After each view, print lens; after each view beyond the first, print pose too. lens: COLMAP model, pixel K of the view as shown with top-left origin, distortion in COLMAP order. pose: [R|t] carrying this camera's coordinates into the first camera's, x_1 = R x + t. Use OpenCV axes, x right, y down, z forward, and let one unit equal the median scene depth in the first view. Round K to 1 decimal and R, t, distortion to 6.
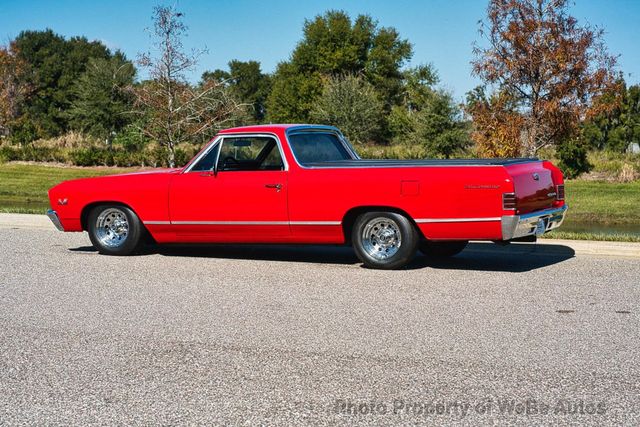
lens RADIAL K [[1529.5, 0, 320.2], [0, 1529.5, 211.8], [0, 0, 1]] dist [0.036415, -0.720333]
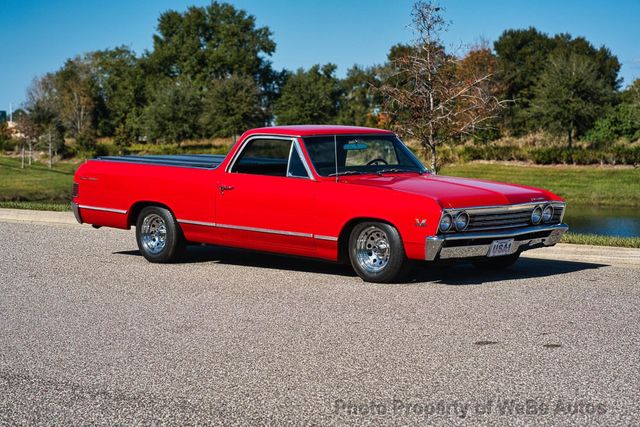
lens RADIAL K [[1529.5, 0, 320.2], [0, 1529.5, 211.8], [0, 0, 1]] dist [0.036415, -0.720333]
pose [[0.942356, -0.001597, -0.334608, 0.040450], [0.002195, 0.999997, 0.001408, -0.001001], [0.334605, -0.002061, 0.942356, 0.019175]]
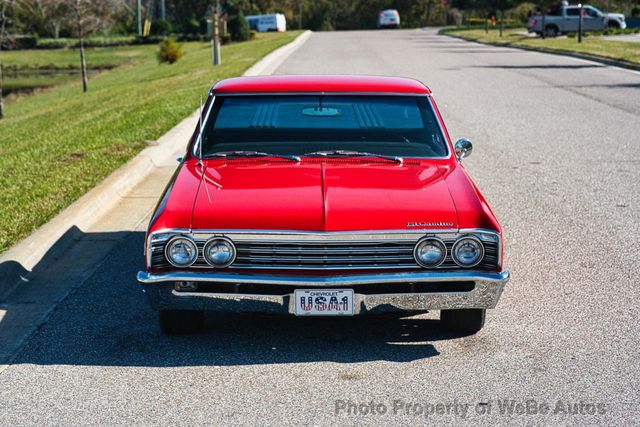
lens RADIAL K [[1529.5, 0, 320.2], [0, 1529.5, 211.8], [0, 0, 1]] dist [0.036415, -0.720333]
pose [[0.398107, 0.091264, -0.912788, 0.080768], [-0.042245, 0.995807, 0.081139, -0.008444], [0.916366, 0.006259, 0.400294, 0.116526]]
